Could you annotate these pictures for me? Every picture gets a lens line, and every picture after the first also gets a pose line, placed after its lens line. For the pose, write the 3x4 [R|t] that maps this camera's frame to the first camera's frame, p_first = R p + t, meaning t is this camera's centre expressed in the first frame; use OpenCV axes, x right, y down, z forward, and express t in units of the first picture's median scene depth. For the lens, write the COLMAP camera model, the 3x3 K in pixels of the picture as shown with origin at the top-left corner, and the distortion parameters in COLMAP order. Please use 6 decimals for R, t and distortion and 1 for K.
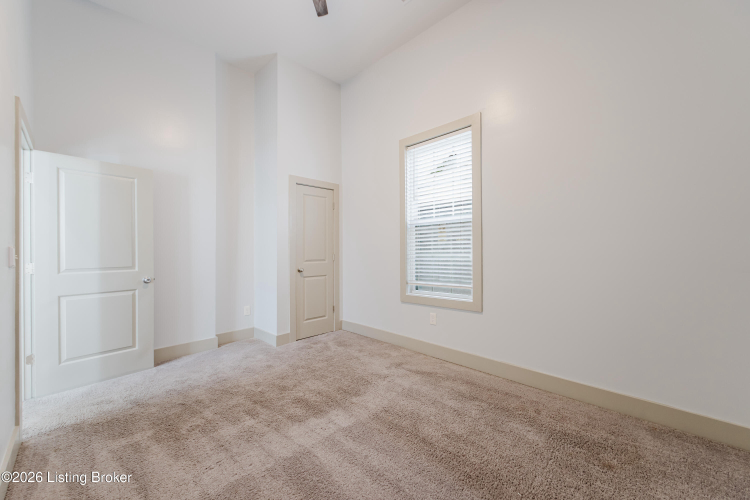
lens RADIAL K [[309.2, 0, 375.4], [0, 309.2, 251.1], [0, 0, 1]] dist [0.004739, -0.000659]
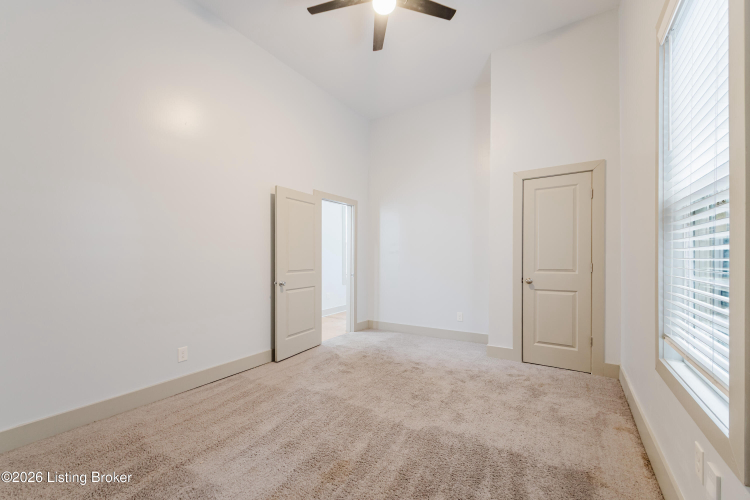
lens RADIAL K [[309.2, 0, 375.1], [0, 309.2, 253.7], [0, 0, 1]] dist [0.004739, -0.000659]
pose [[0.225815, -0.001841, -0.974169, 0.471262], [-0.001744, 0.999996, -0.002294, -0.009386], [0.974169, 0.002217, 0.225810, 0.396973]]
